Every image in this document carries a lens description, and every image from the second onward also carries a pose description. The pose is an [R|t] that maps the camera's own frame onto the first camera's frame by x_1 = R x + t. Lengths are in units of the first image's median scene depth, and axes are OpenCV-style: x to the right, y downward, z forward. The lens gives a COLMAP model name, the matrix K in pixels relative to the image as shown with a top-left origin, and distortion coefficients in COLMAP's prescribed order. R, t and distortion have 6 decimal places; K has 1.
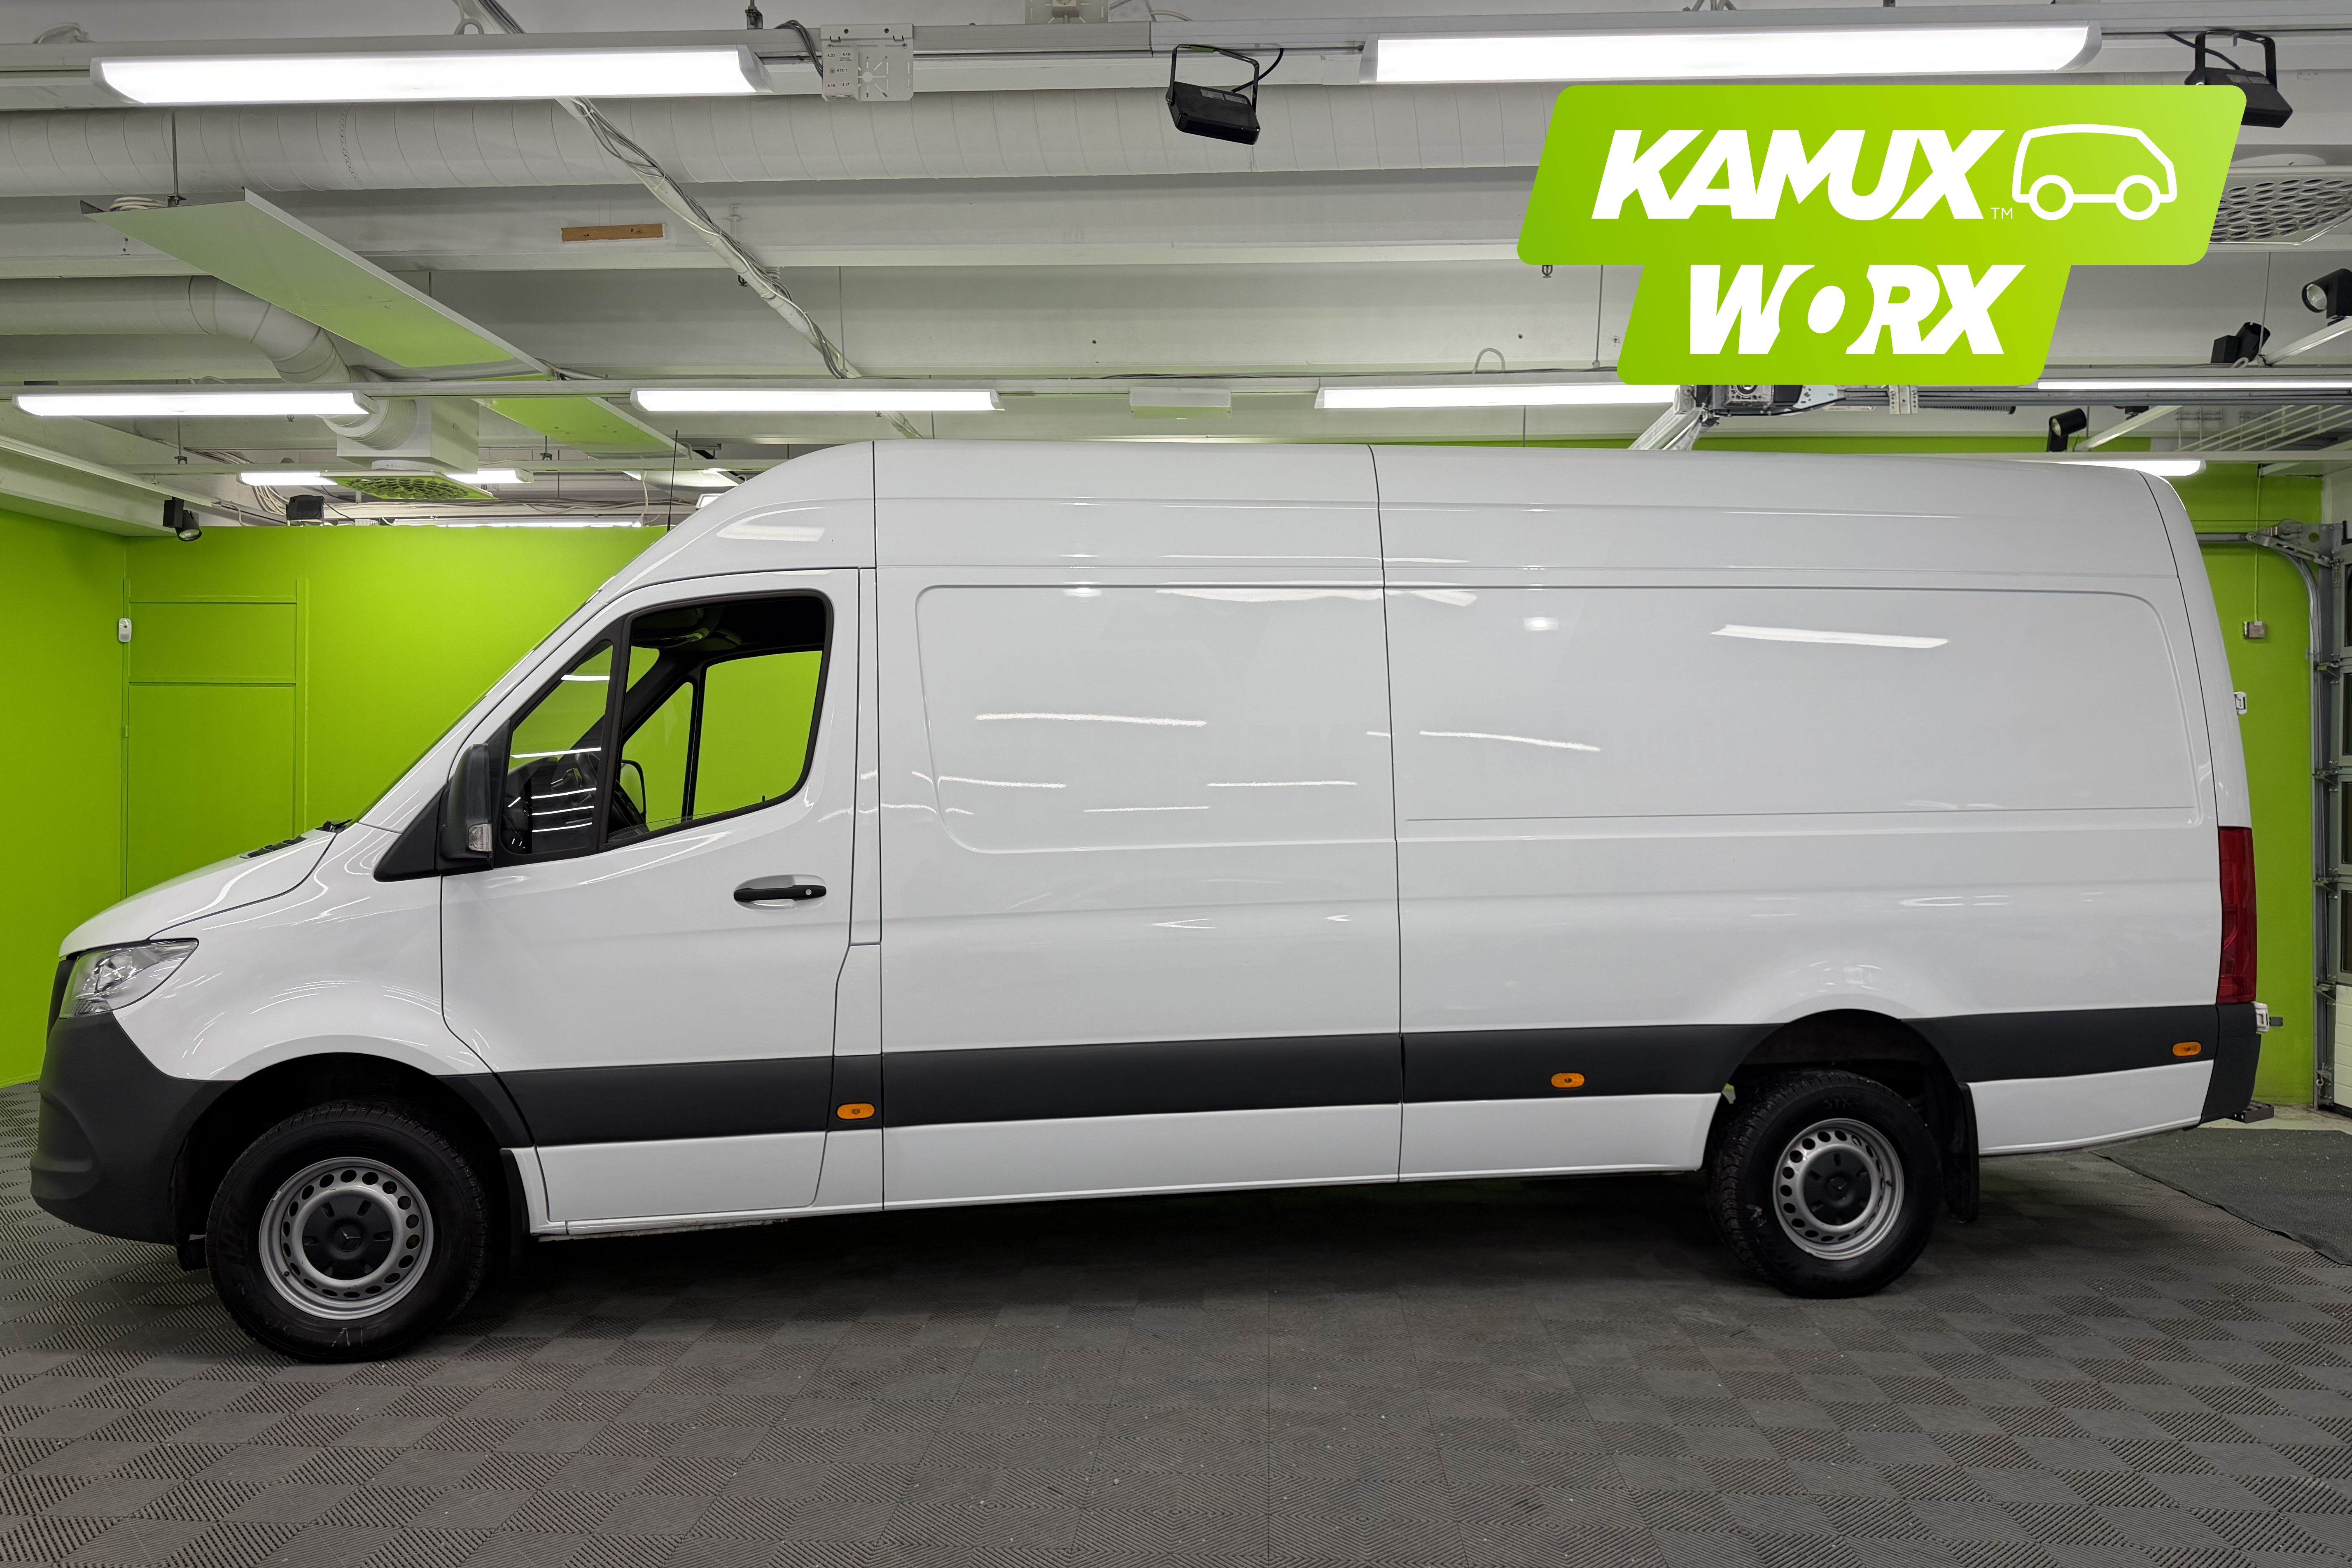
lens RADIAL K [[1633.9, 0, 1124.2], [0, 1633.9, 779.8], [0, 0, 1]] dist [0.057980, -0.075031]
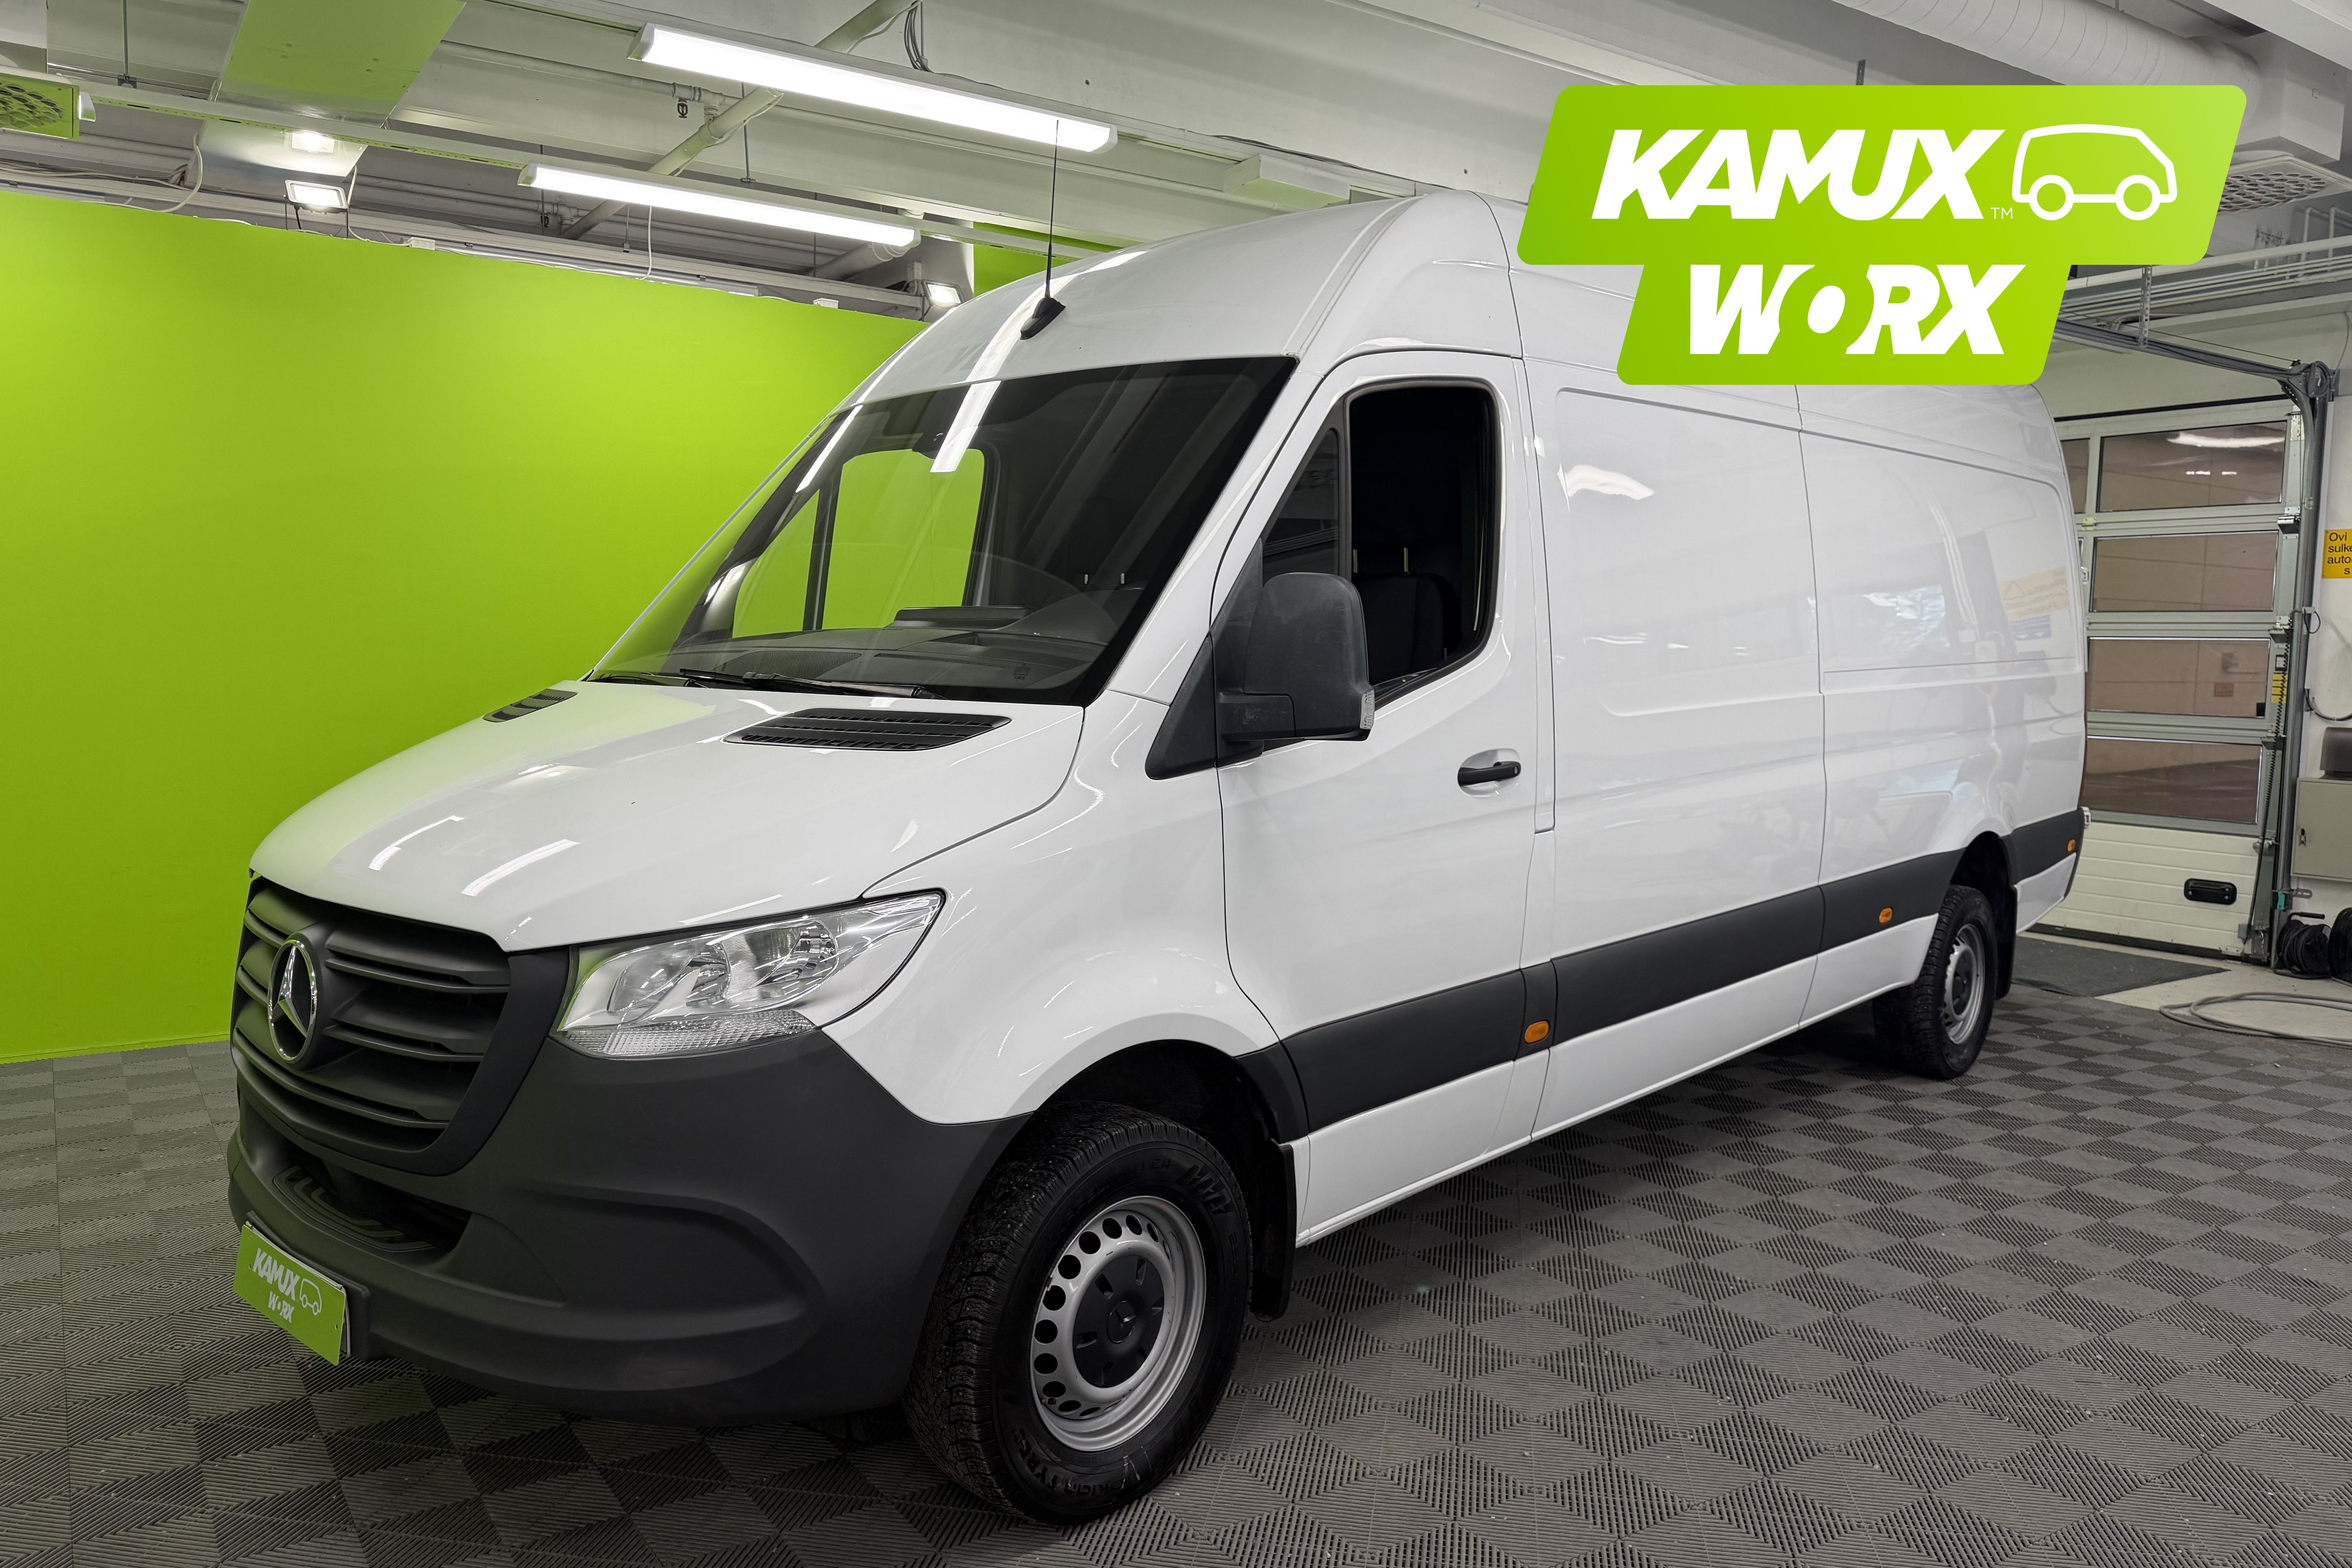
lens RADIAL K [[1633.9, 0, 1124.2], [0, 1633.9, 779.8], [0, 0, 1]] dist [0.057980, -0.075031]
pose [[0.796075, -0.045210, 0.603507, -0.839039], [-0.009050, 0.996205, 0.086565, 0.005940], [-0.605131, -0.074374, 0.792645, 0.488847]]
